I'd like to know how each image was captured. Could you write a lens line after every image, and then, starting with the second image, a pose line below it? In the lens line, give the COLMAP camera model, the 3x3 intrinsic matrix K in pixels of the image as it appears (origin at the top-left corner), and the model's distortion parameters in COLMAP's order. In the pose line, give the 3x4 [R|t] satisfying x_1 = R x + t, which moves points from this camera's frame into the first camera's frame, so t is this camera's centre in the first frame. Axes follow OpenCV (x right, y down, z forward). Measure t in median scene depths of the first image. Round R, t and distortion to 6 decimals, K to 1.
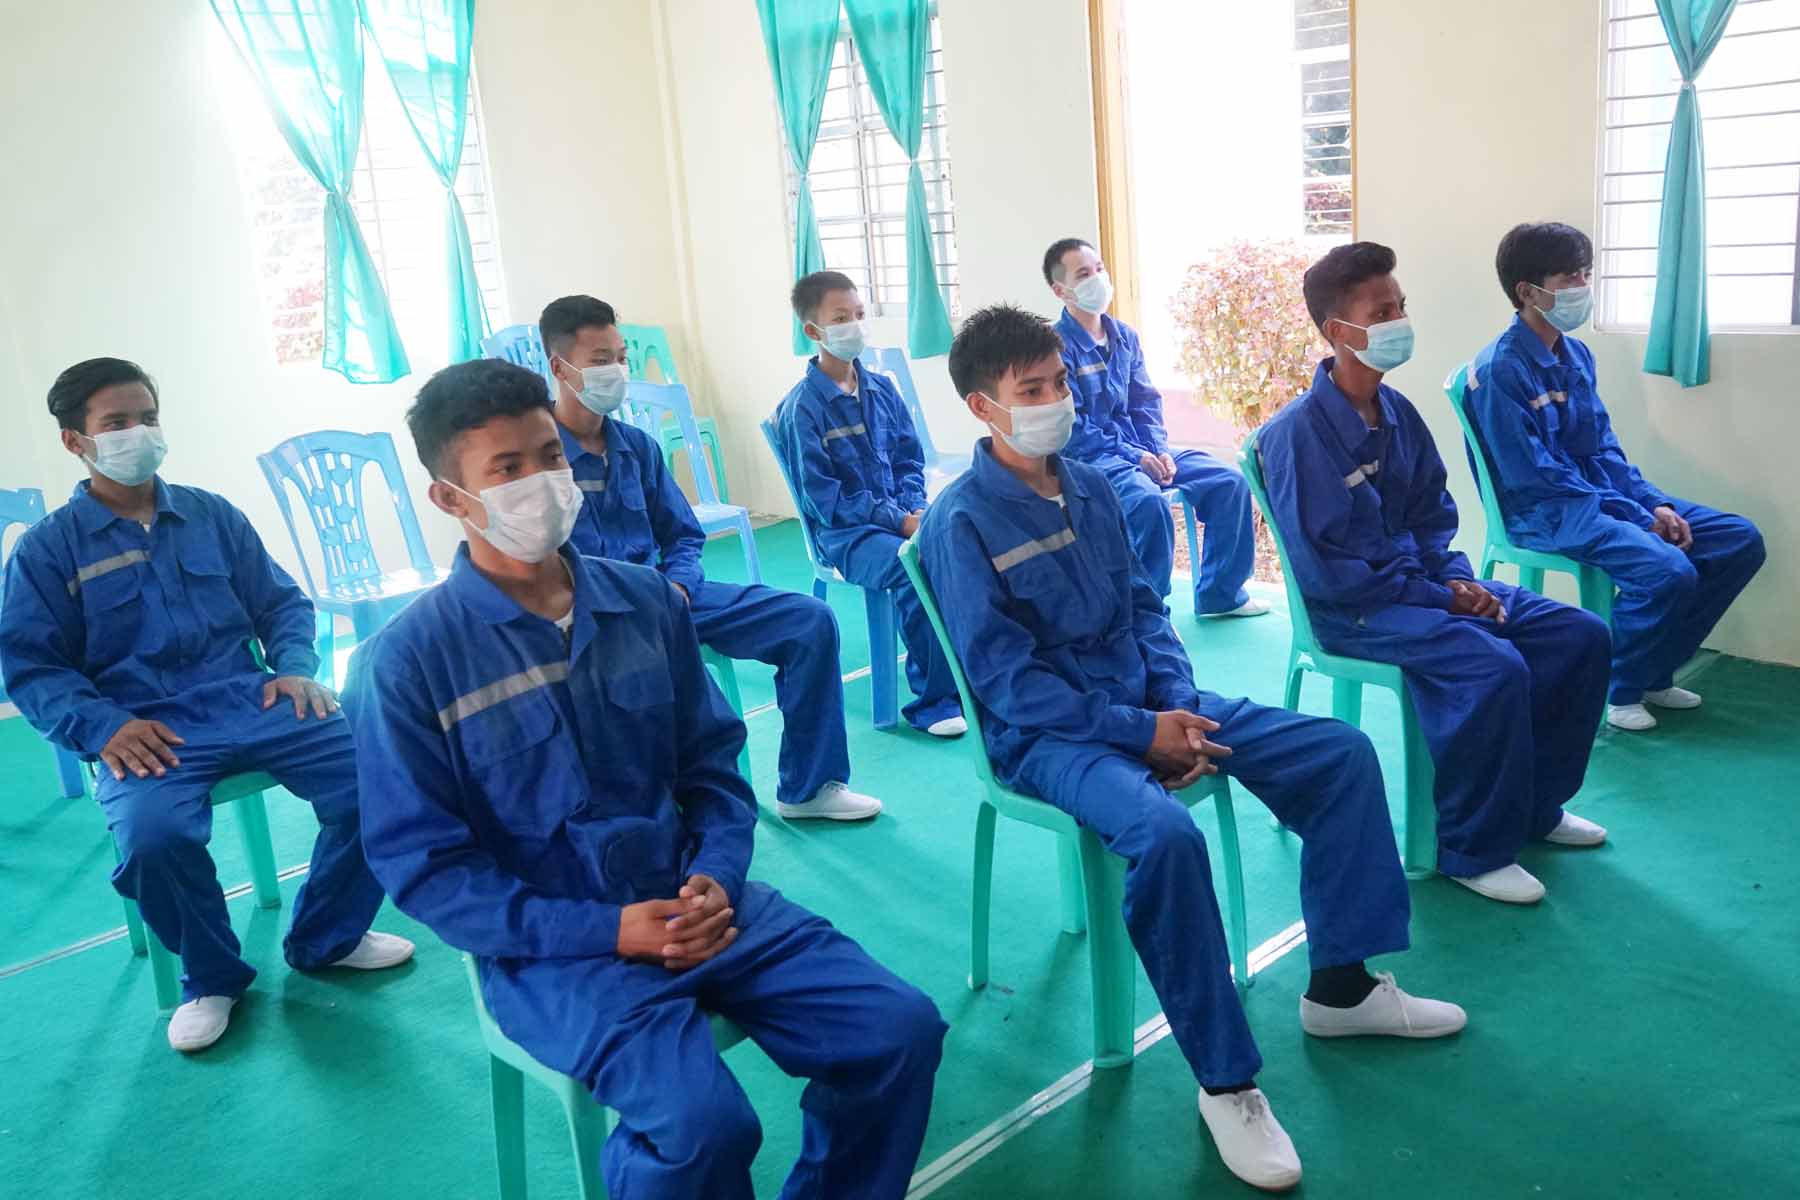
lens RADIAL K [[1477.5, 0, 829.6], [0, 1477.5, 602.7], [0, 0, 1]] dist [-0.004782, -0.003803]
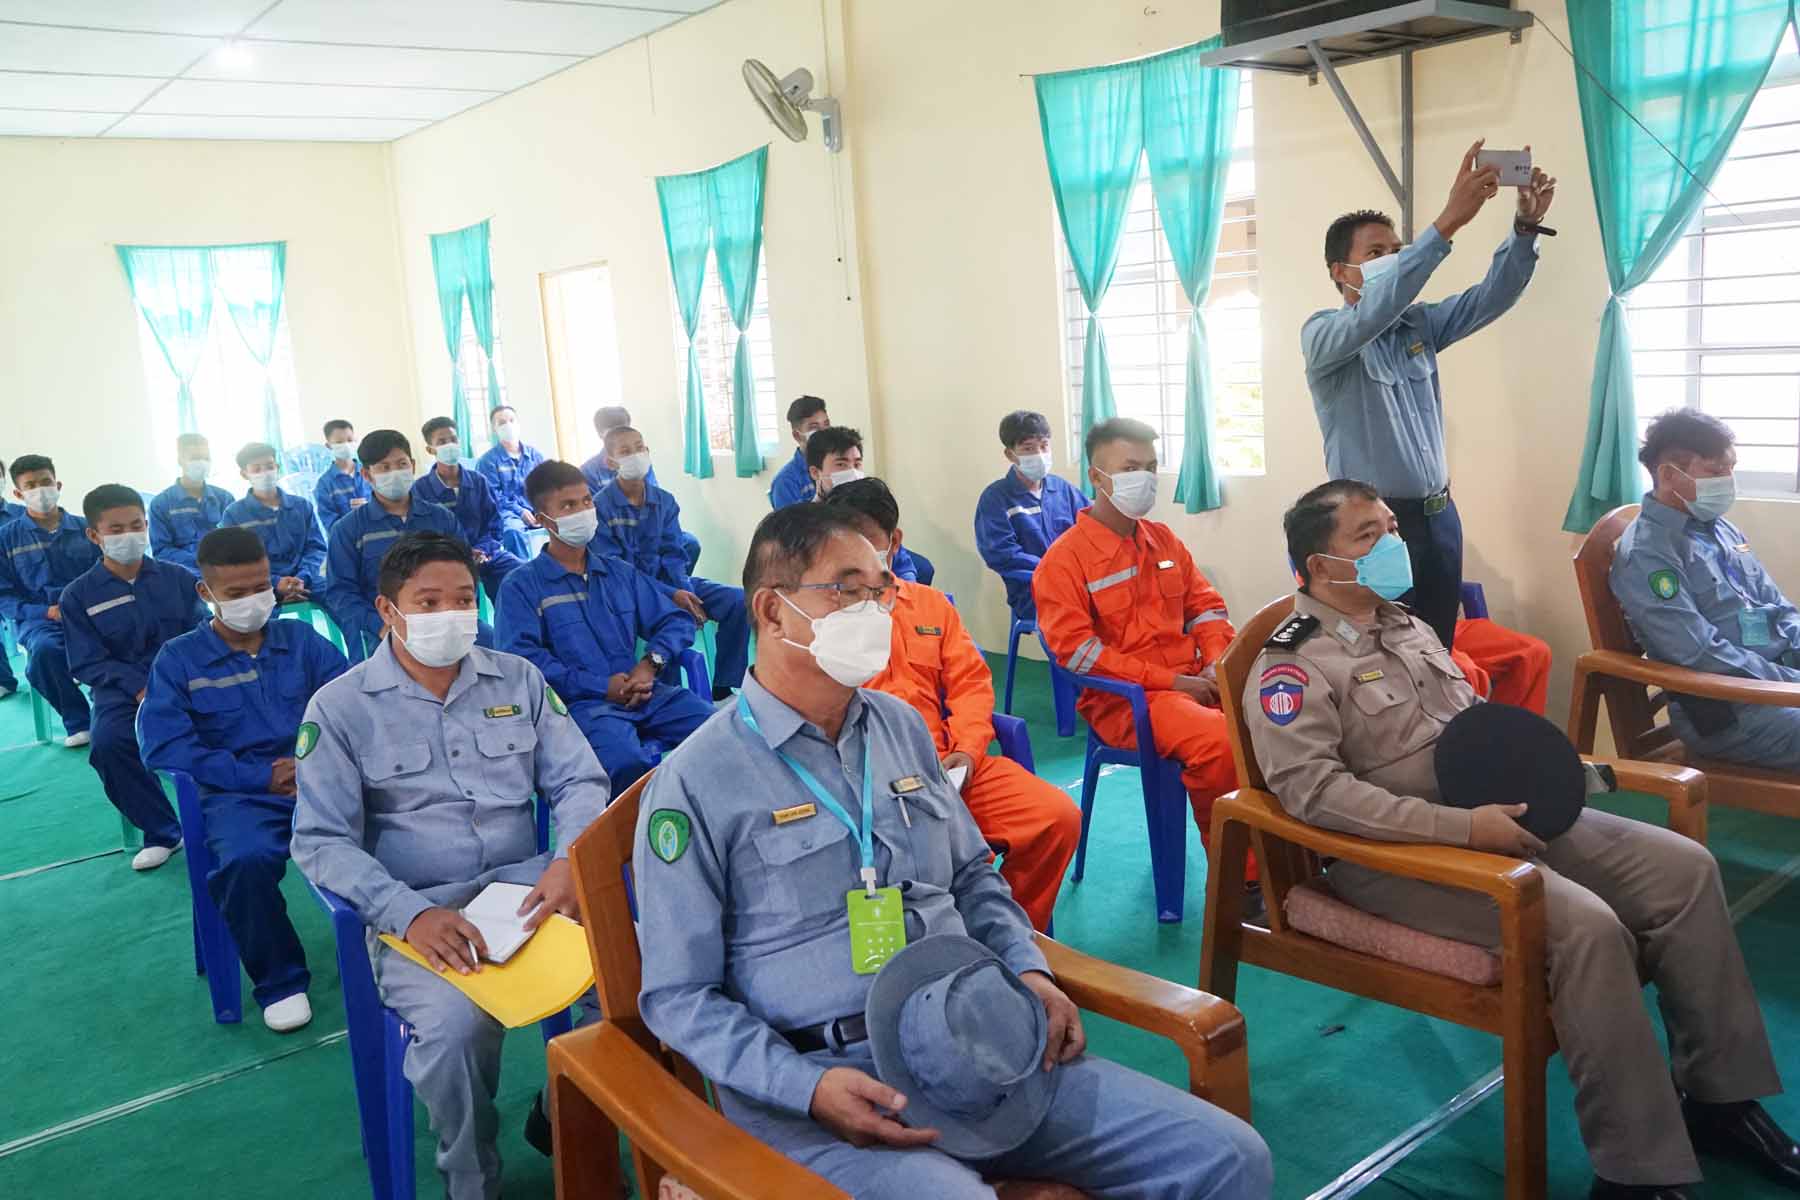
lens RADIAL K [[1519.9, 0, 900.0], [0, 1519.9, 600.0], [0, 0, 1]] dist [0.001561, 0.011600]
pose [[0.993588, 0.024632, -0.110346, 1.542473], [-0.033526, 0.996272, -0.079481, 0.275591], [0.107977, 0.082671, 0.990710, -1.622665]]
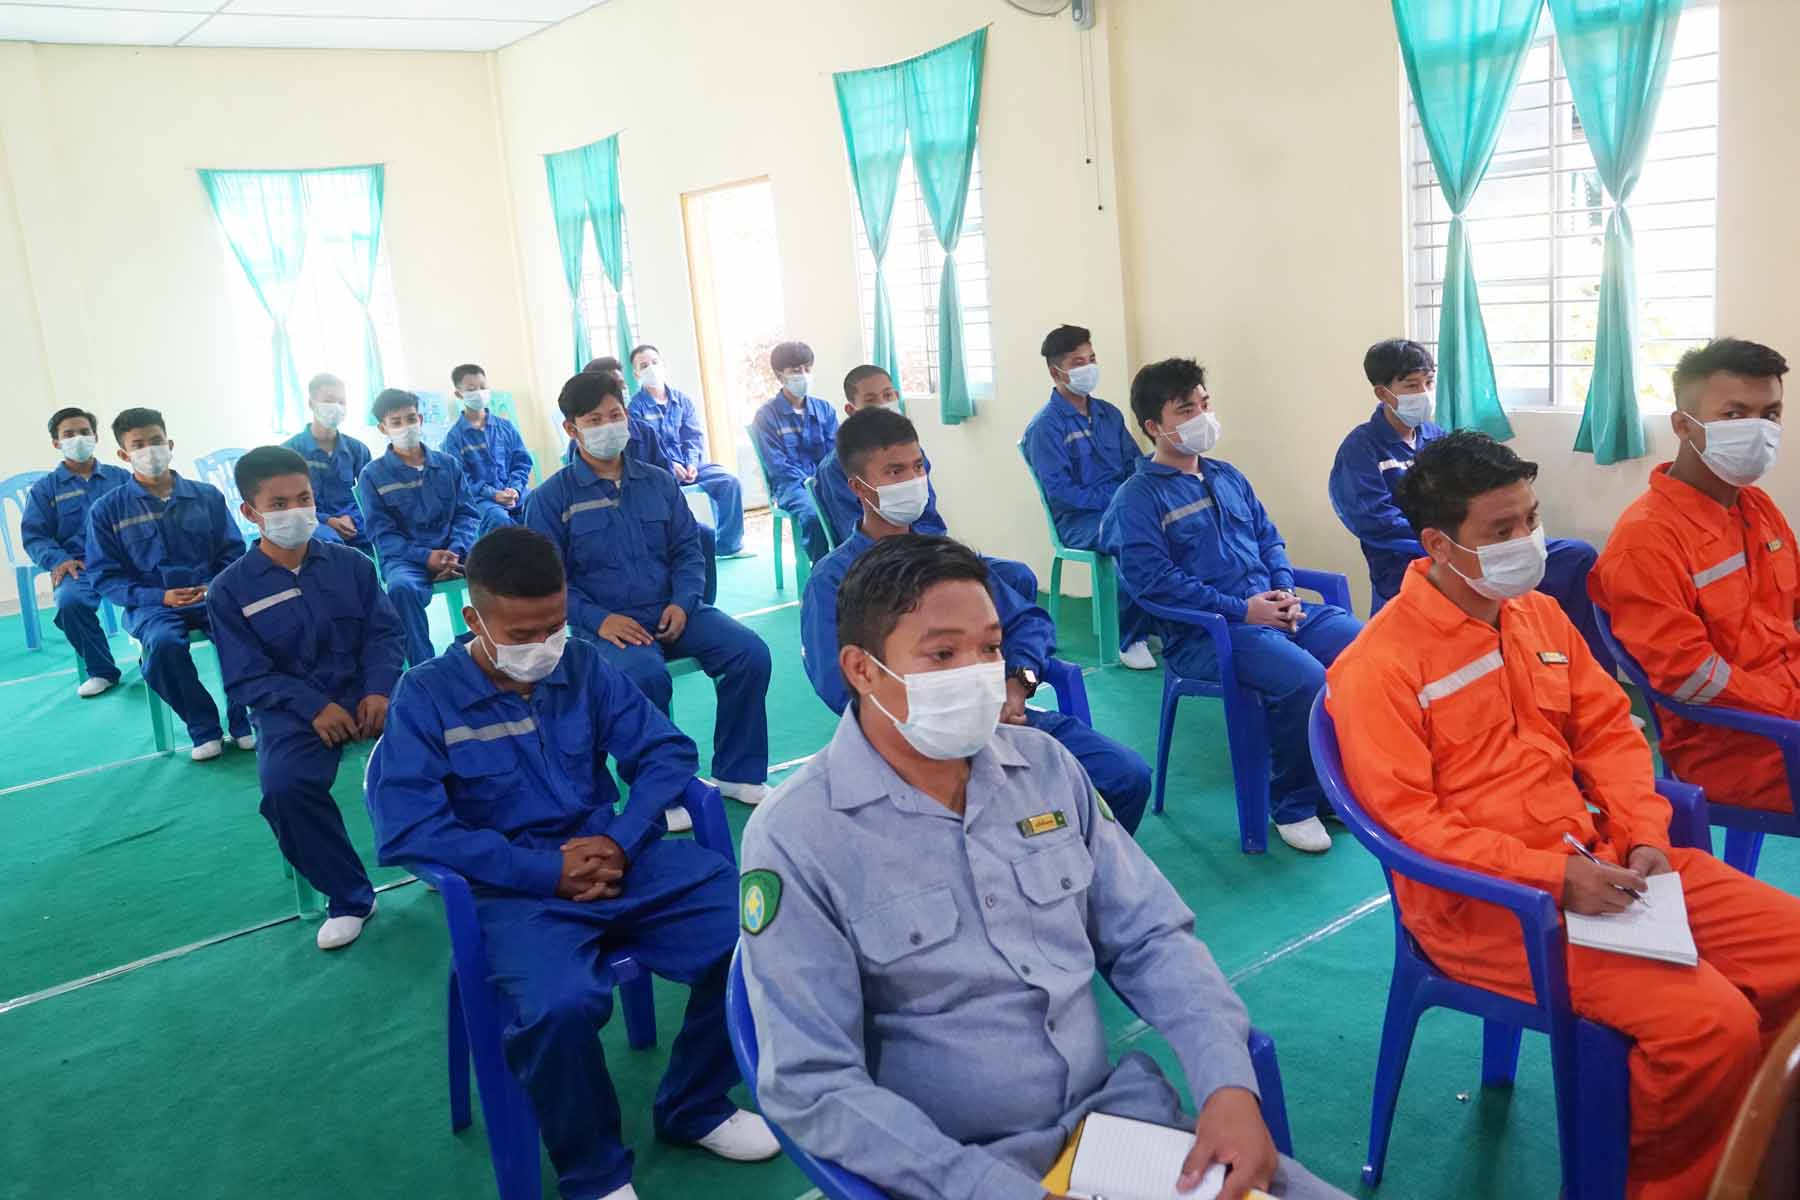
lens RADIAL K [[1478.9, 0, 900.0], [0, 1478.9, 600.0], [0, 0, 1]] dist [0.004864, 0.002059]
pose [[0.992640, 0.019097, -0.119588, 1.124750], [-0.023741, 0.999013, -0.037532, 0.200811], [0.118754, 0.040094, 0.992114, -1.192270]]
